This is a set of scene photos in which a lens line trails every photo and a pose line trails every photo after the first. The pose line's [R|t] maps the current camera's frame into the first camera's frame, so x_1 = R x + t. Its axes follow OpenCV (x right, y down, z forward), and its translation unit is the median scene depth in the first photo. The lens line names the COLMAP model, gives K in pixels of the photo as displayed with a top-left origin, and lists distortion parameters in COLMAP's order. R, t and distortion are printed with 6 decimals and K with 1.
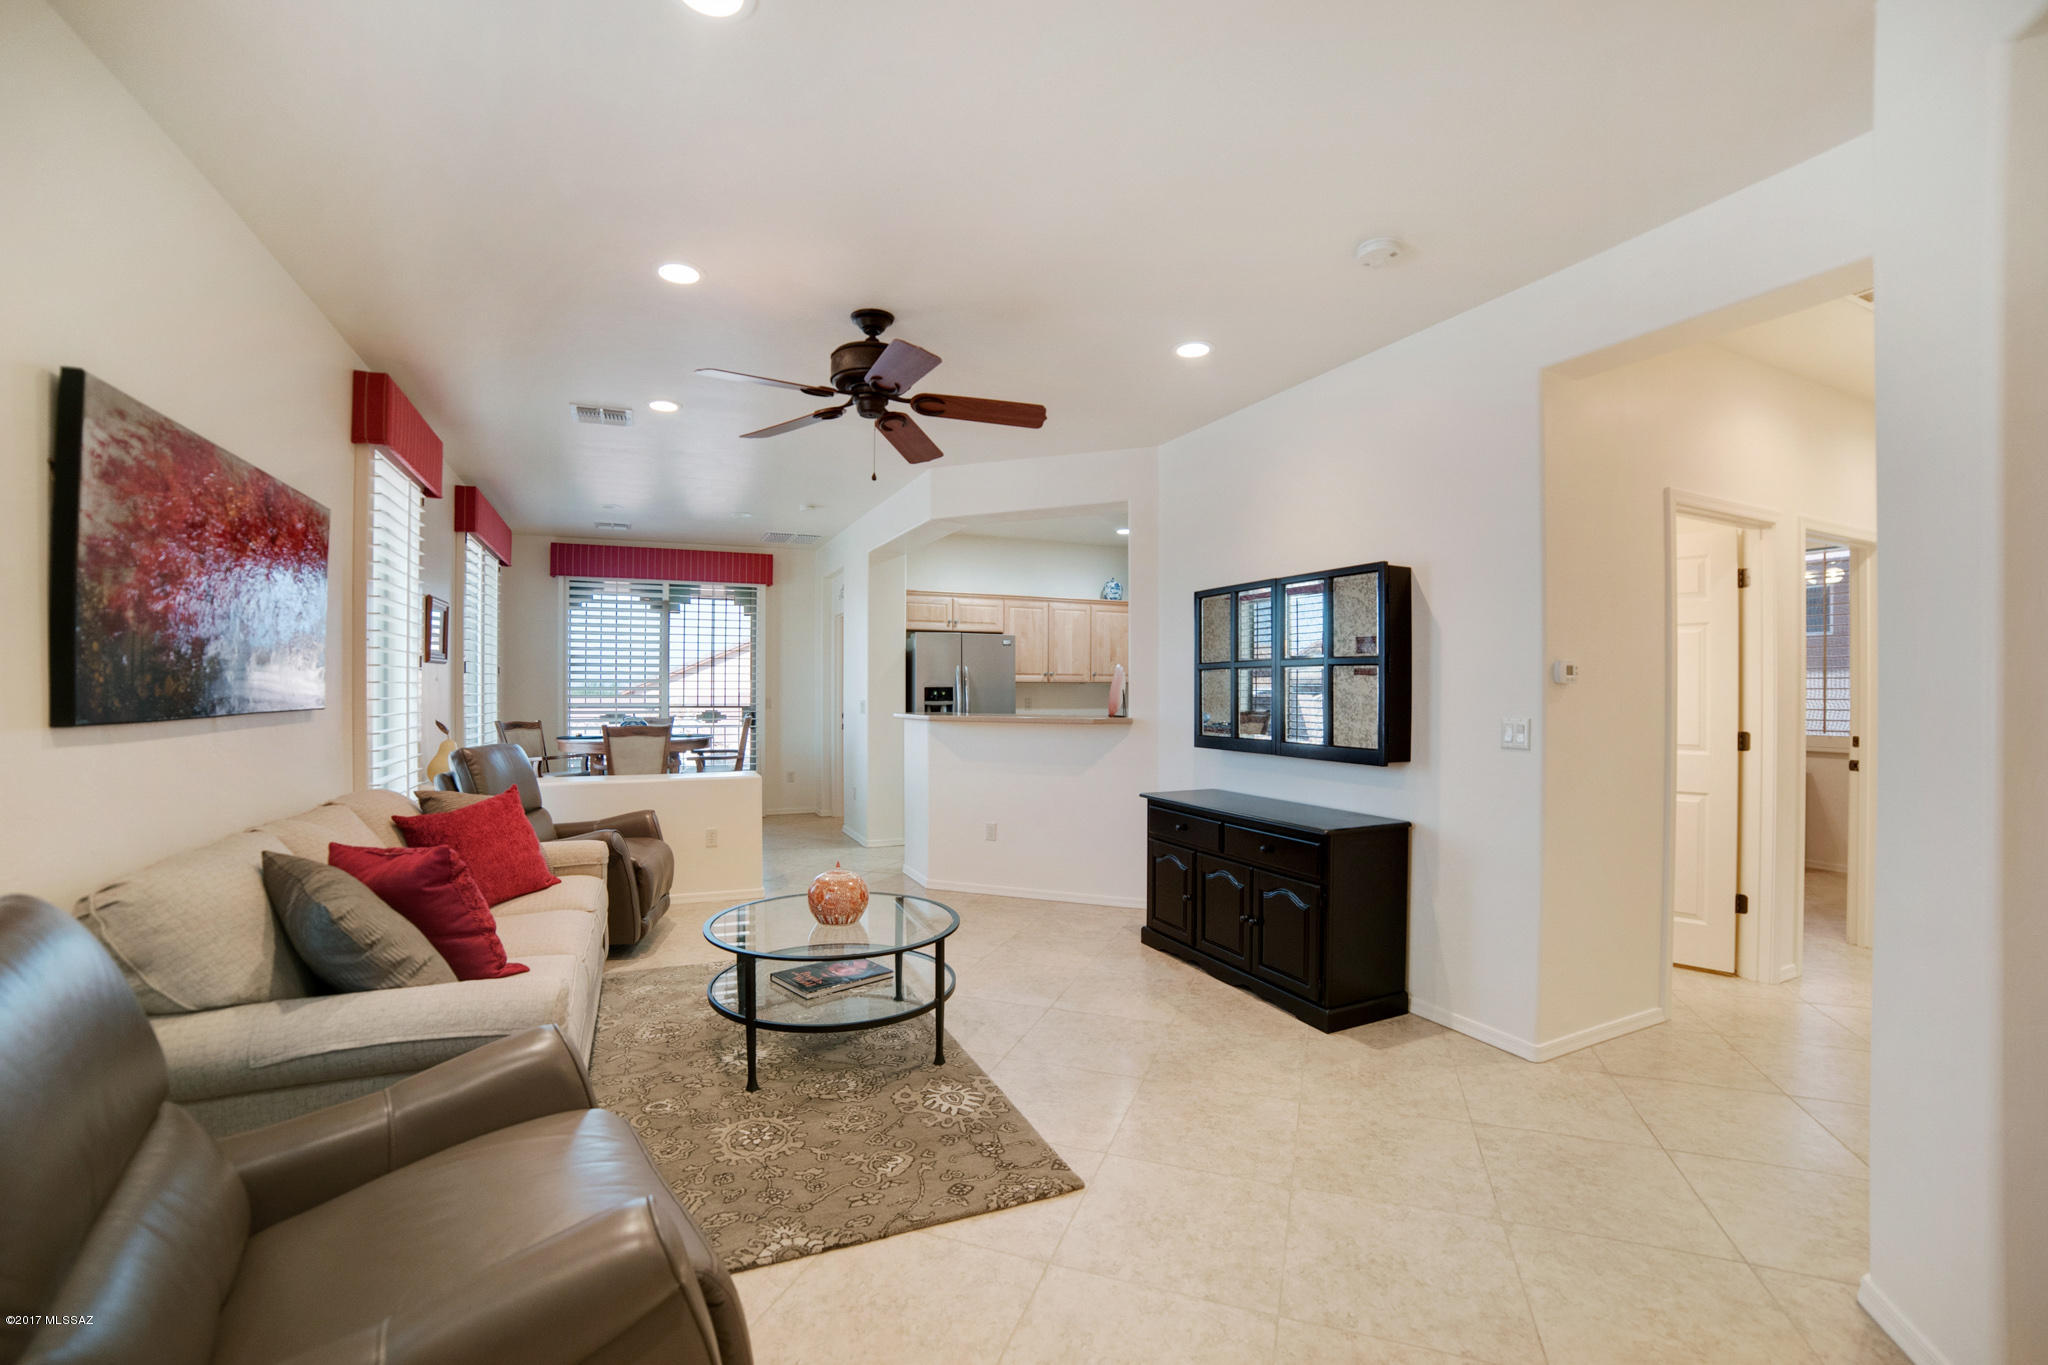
lens RADIAL K [[848.9, 0, 1021.7], [0, 848.9, 683.9], [0, 0, 1]] dist [-0.050765, 0.000041]
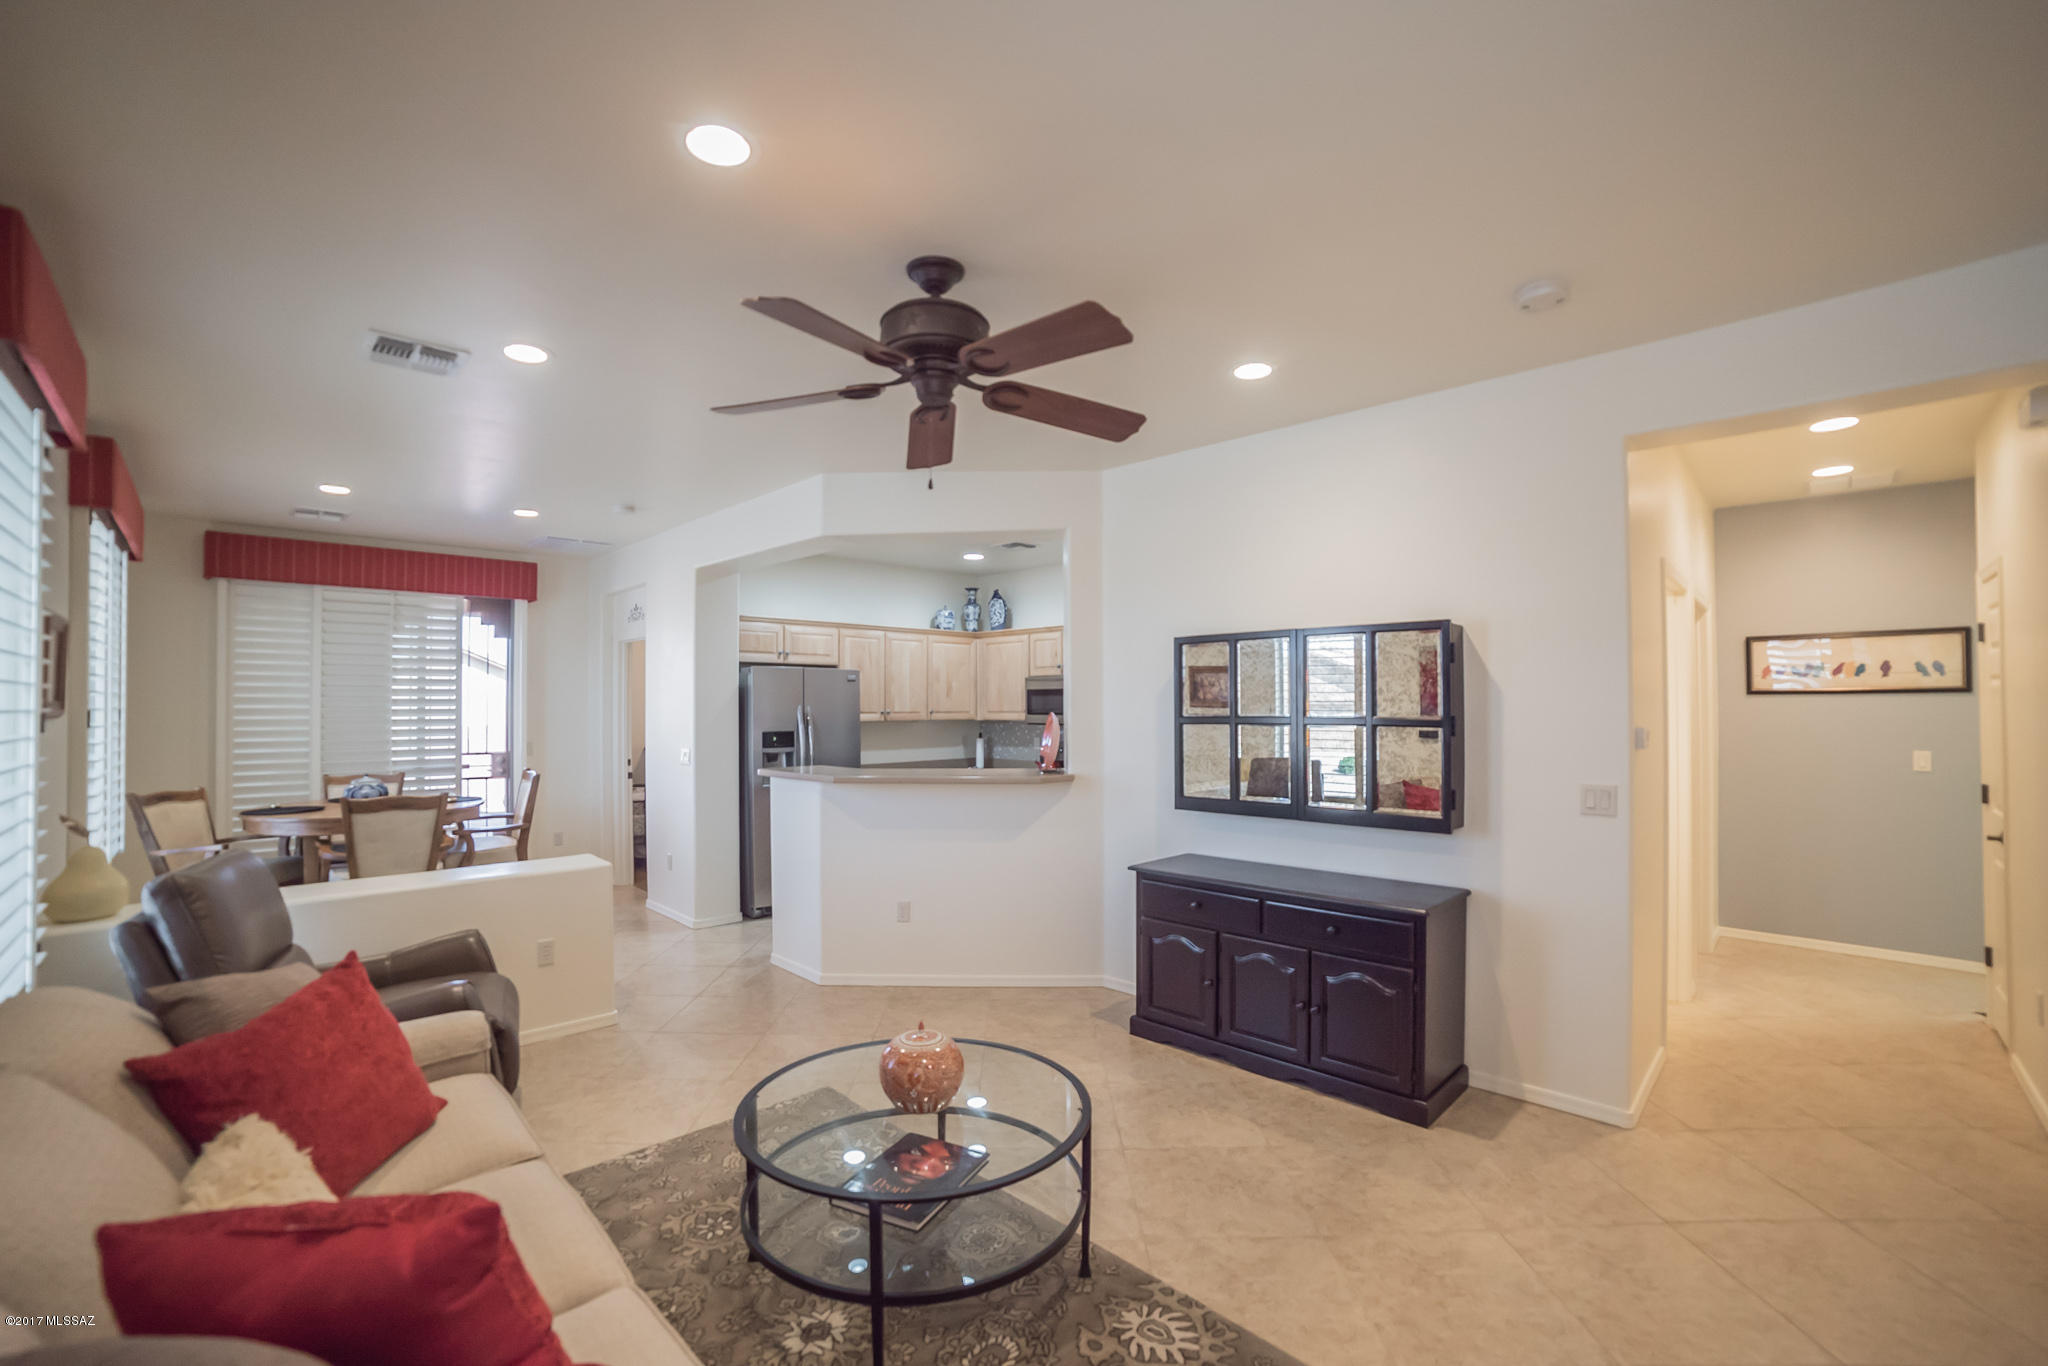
lens RADIAL K [[850.8, 0, 1023.1], [0, 850.8, 693.3], [0, 0, 1]] dist [-0.079006, 0.028396]
pose [[0.937360, 0.000793, 0.348362, -0.275267], [0.002861, 0.999946, -0.009974, -0.042221], [-0.348351, 0.010346, 0.937307, 0.216635]]
